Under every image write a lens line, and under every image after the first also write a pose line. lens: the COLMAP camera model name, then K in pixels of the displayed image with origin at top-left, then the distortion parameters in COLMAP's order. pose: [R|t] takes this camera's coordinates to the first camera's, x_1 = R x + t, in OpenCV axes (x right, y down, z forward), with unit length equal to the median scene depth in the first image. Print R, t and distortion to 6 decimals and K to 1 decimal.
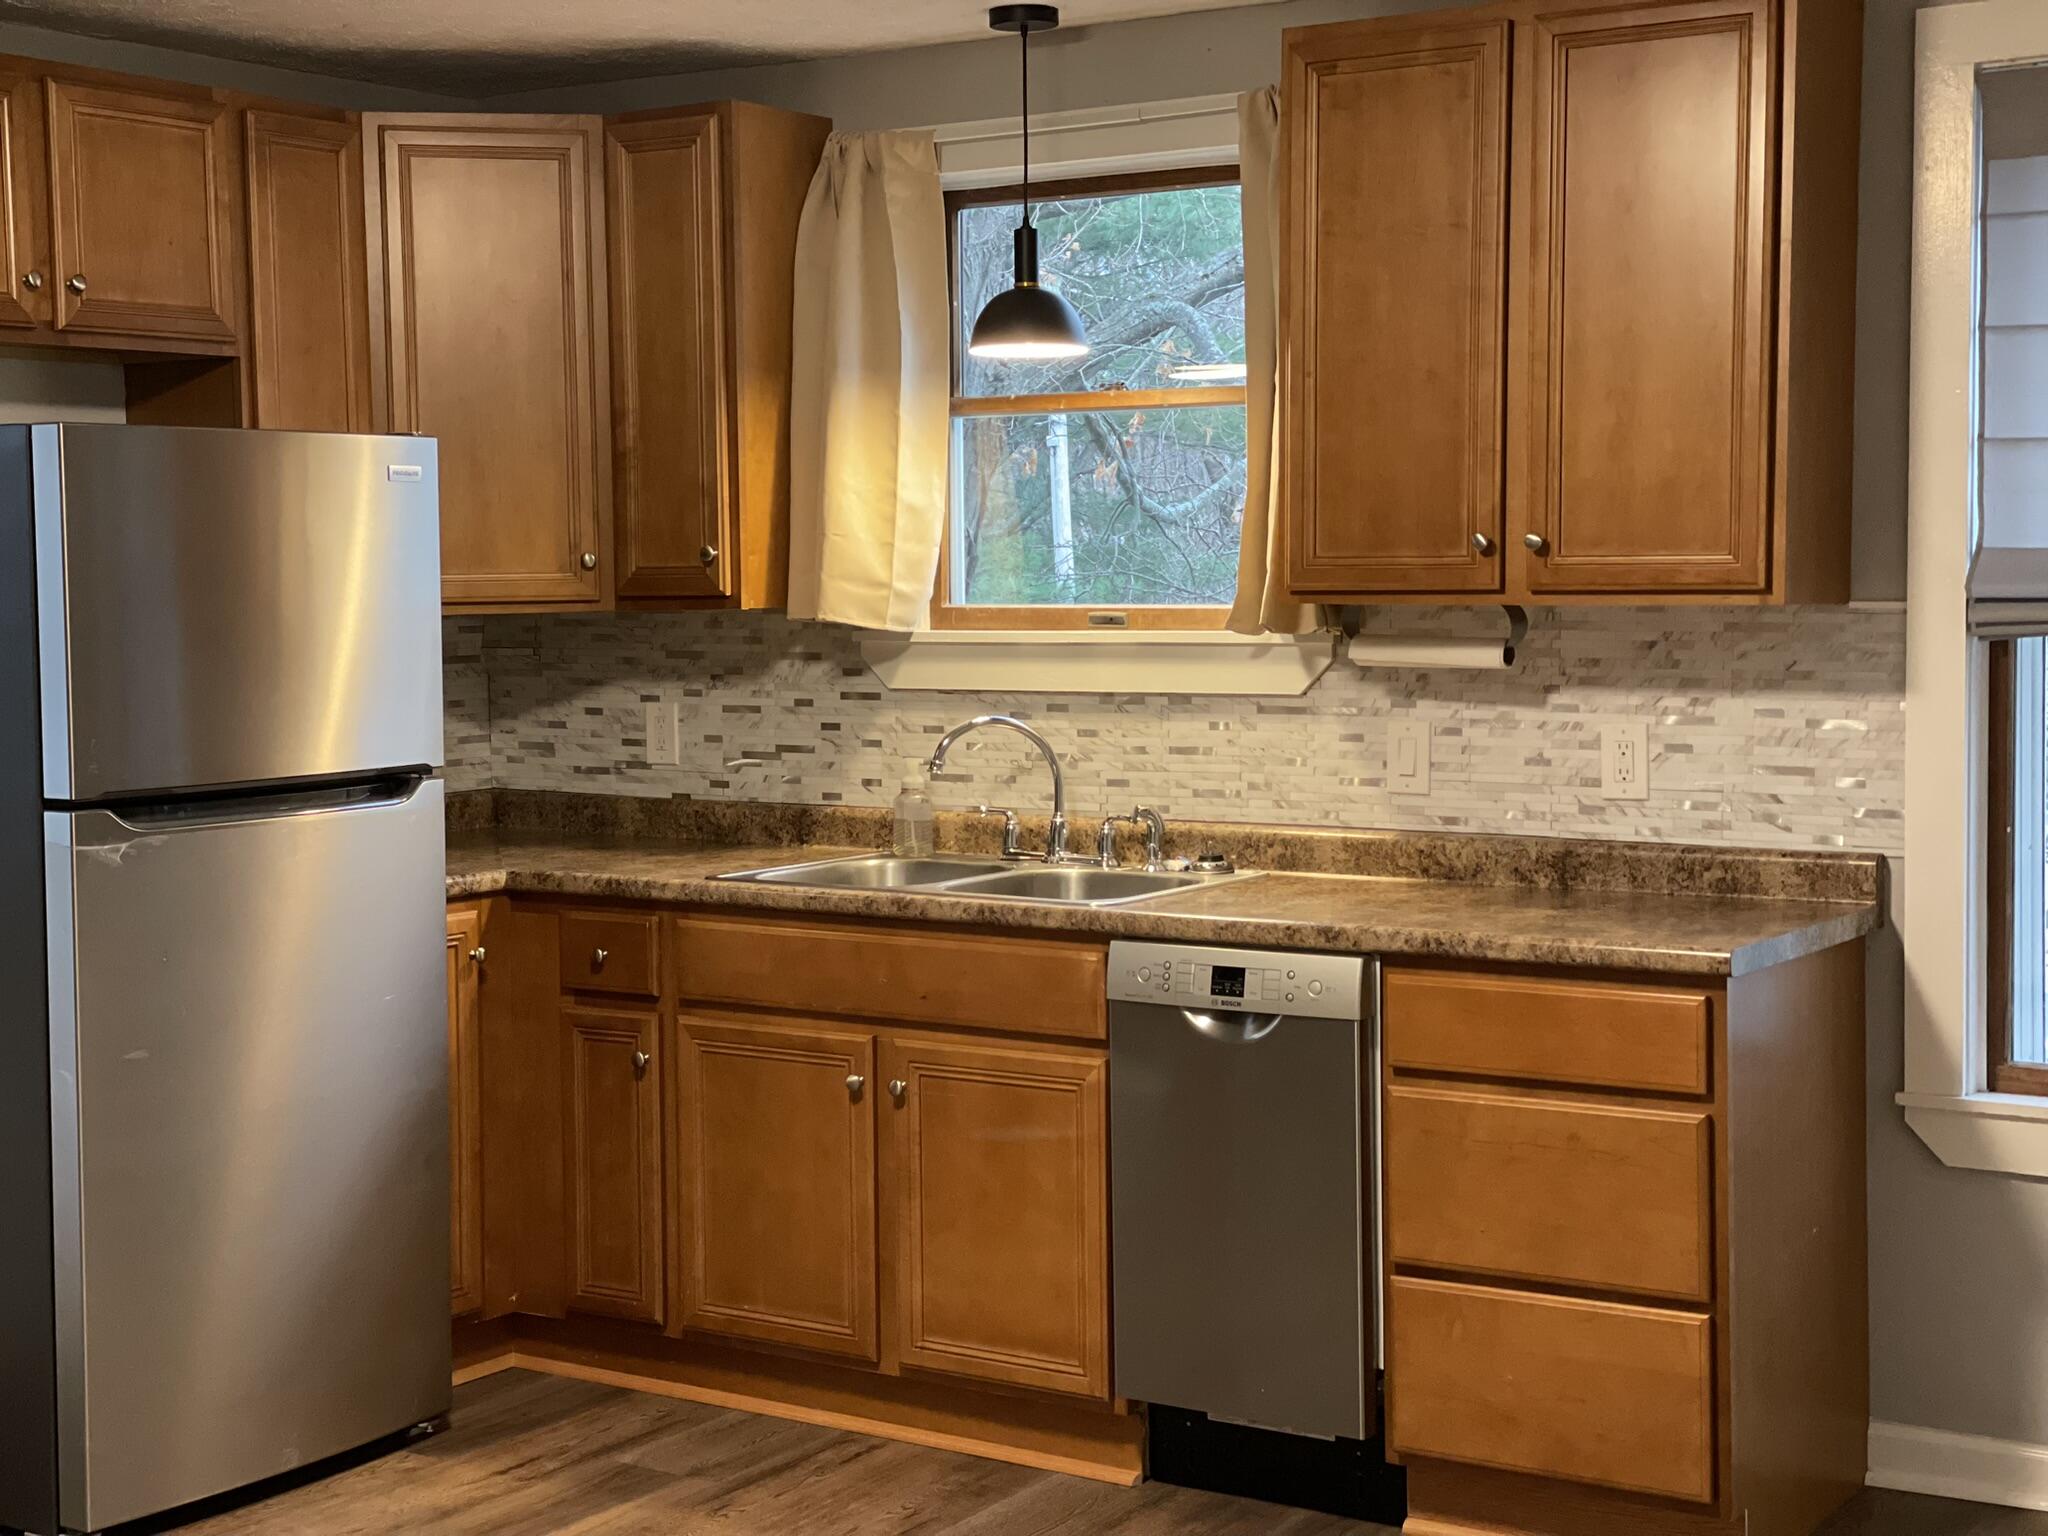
lens RADIAL K [[3057.5, 0, 1023.7], [0, 3057.5, 762.6], [0, 0, 1]] dist [0.116024, 0.073692]
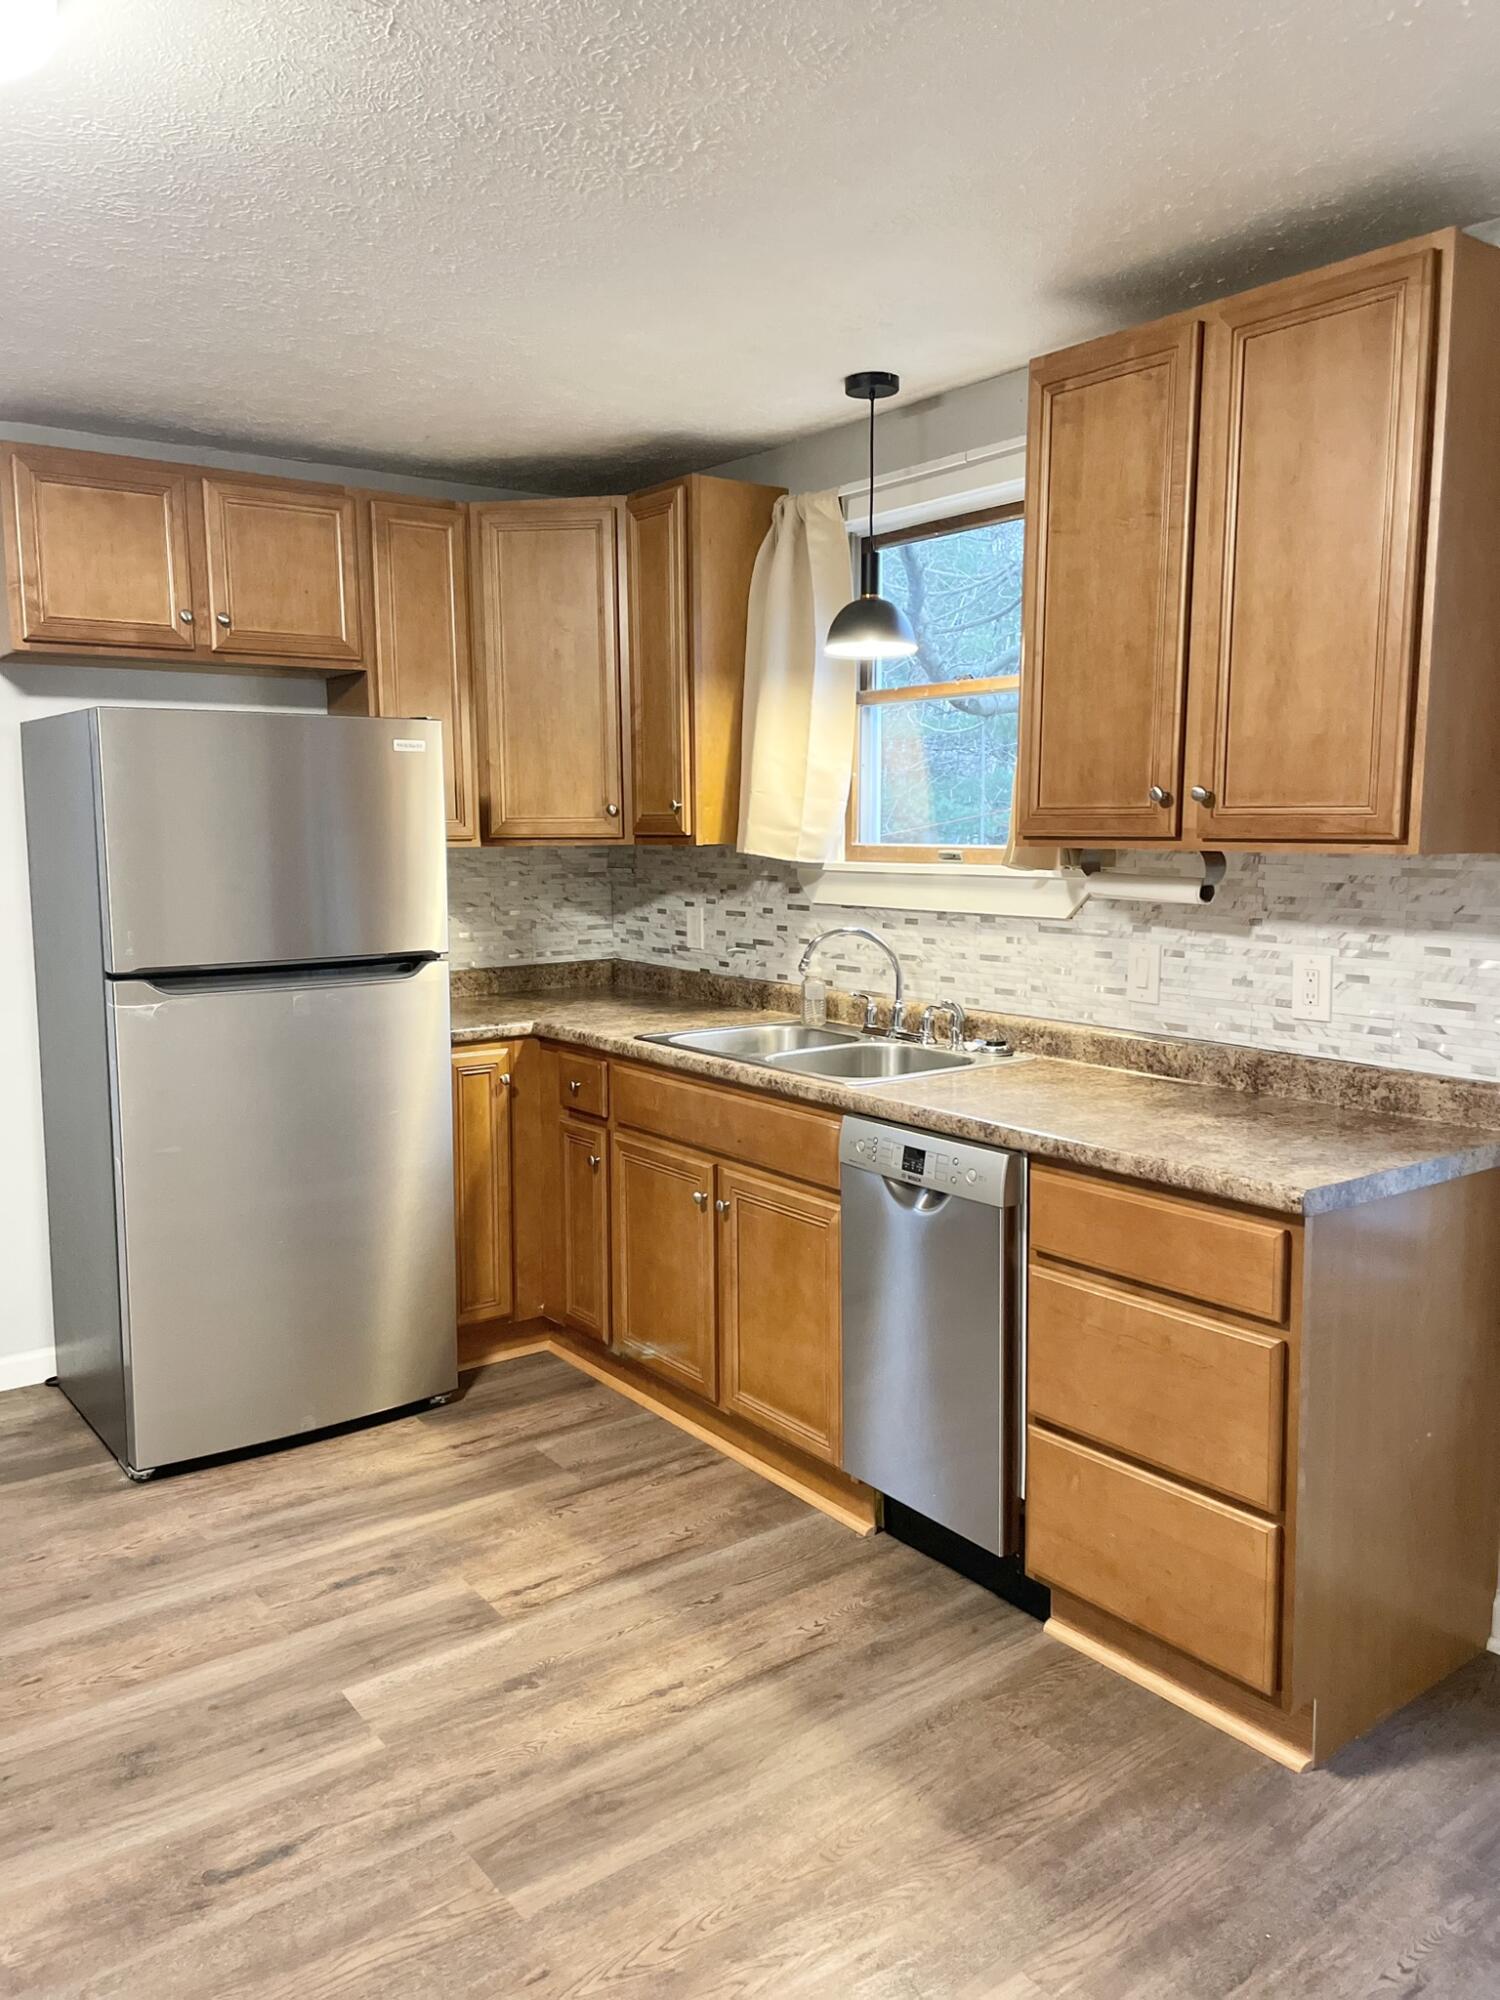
lens RADIAL K [[1519.8, 0, 750.0], [0, 1519.8, 1000.0], [0, 0, 1]] dist [0.123612, -0.230611]
pose [[0.941803, 0.046985, -0.332865, 0.184020], [-0.028581, 0.997791, 0.059974, -0.023491], [0.334948, -0.046970, 0.941065, 0.375335]]
